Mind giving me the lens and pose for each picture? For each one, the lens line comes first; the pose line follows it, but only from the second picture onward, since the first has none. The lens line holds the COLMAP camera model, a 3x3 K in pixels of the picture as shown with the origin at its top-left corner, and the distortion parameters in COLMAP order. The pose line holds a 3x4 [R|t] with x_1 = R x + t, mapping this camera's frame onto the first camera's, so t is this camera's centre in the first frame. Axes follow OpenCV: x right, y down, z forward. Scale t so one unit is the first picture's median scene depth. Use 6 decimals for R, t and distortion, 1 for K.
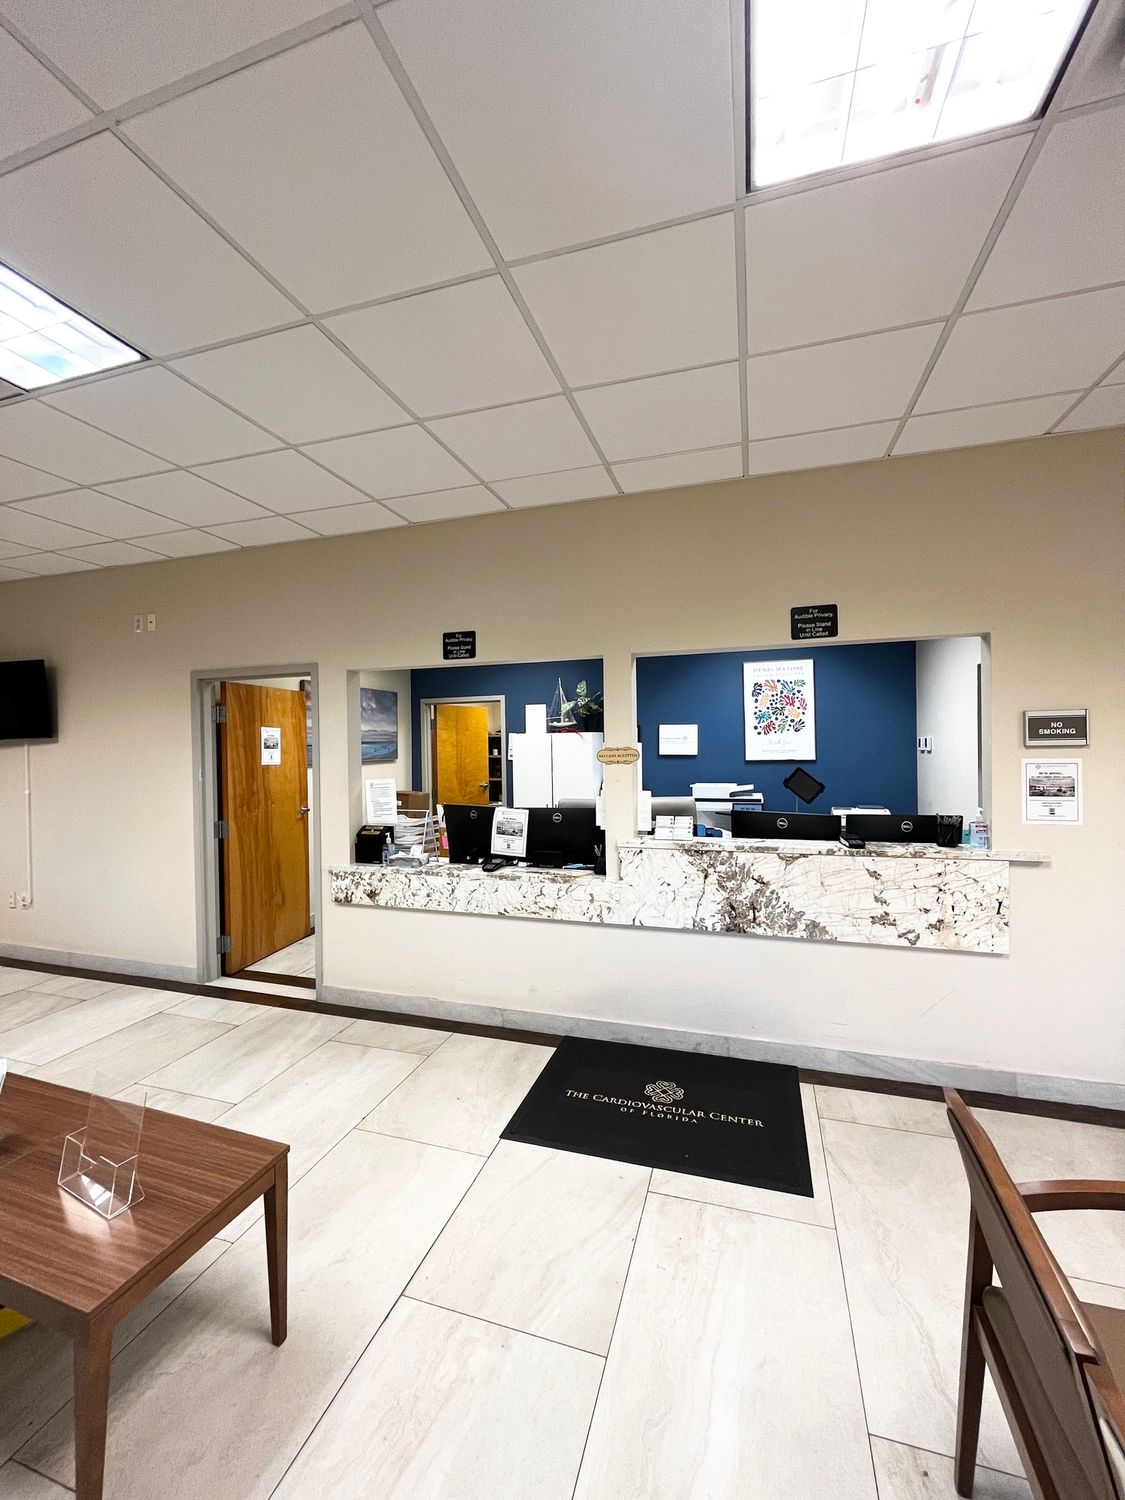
lens RADIAL K [[613.5, 0, 560.8], [0, 613.5, 748.9], [0, 0, 1]] dist [-0.000230, 0.000788]
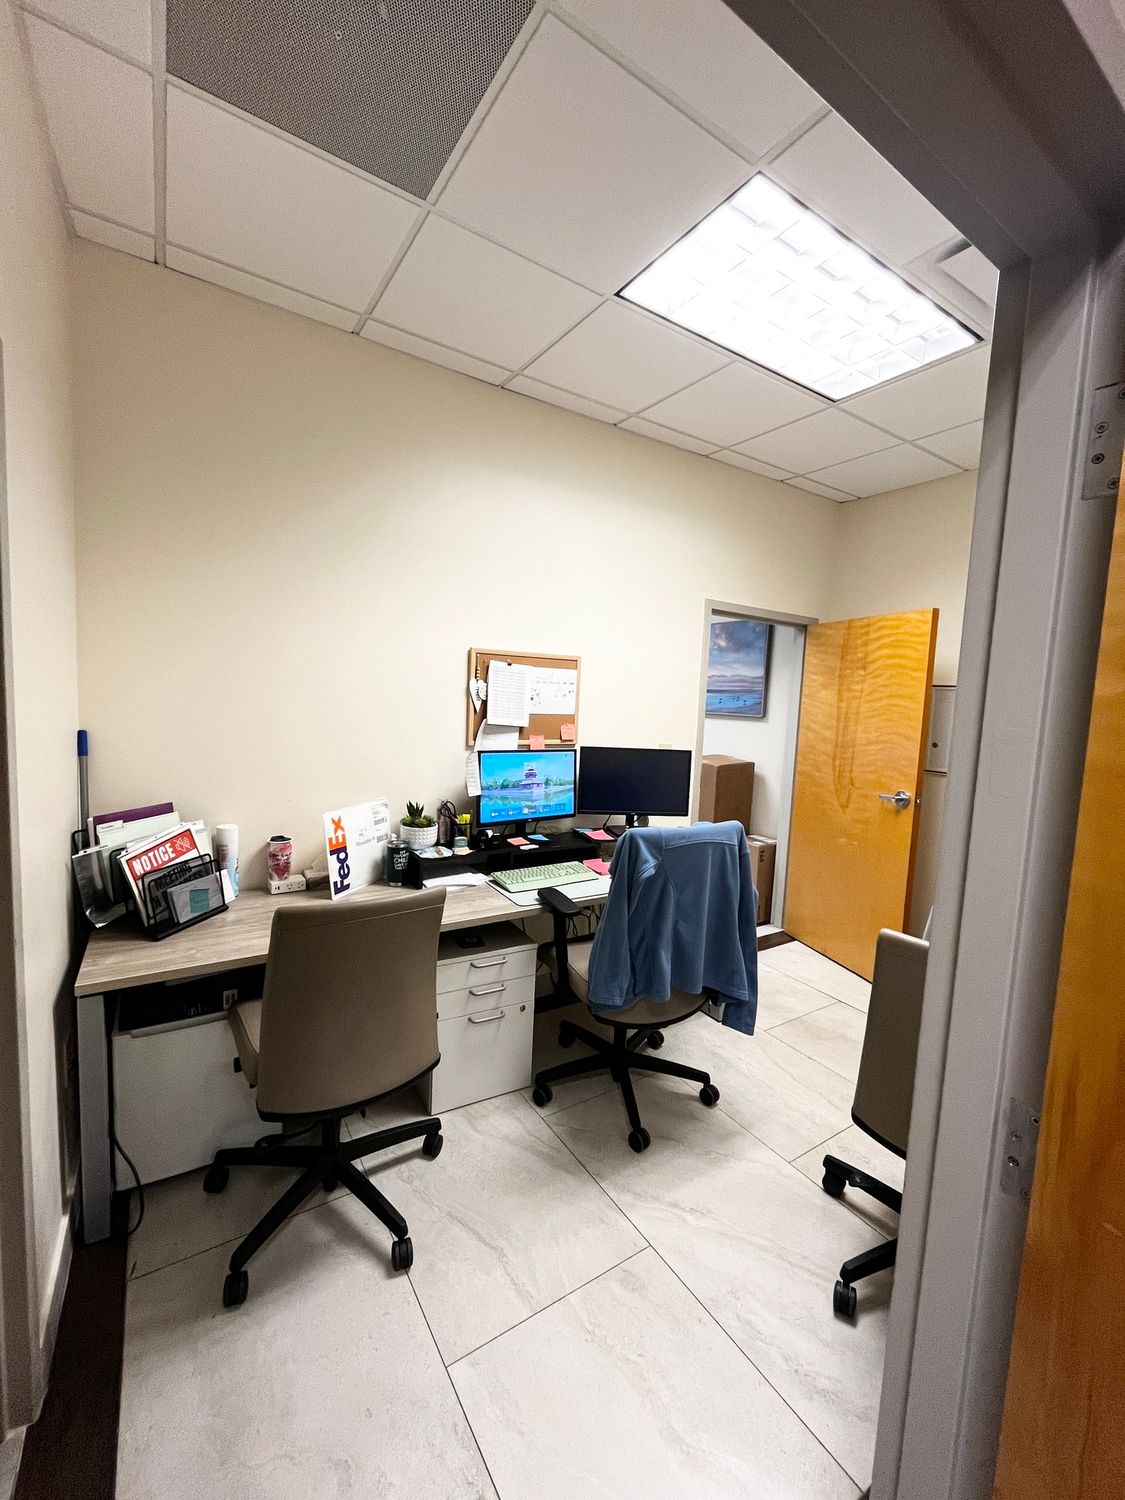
lens RADIAL K [[613.5, 0, 561.5], [0, 613.5, 748.3], [0, 0, 1]] dist [-0.000230, 0.000788]
pose [[-0.633470, 0.060663, -0.771386, 0.427916], [-0.037605, 0.993330, 0.109000, -0.015645], [0.772853, 0.098056, -0.626963, 1.337069]]
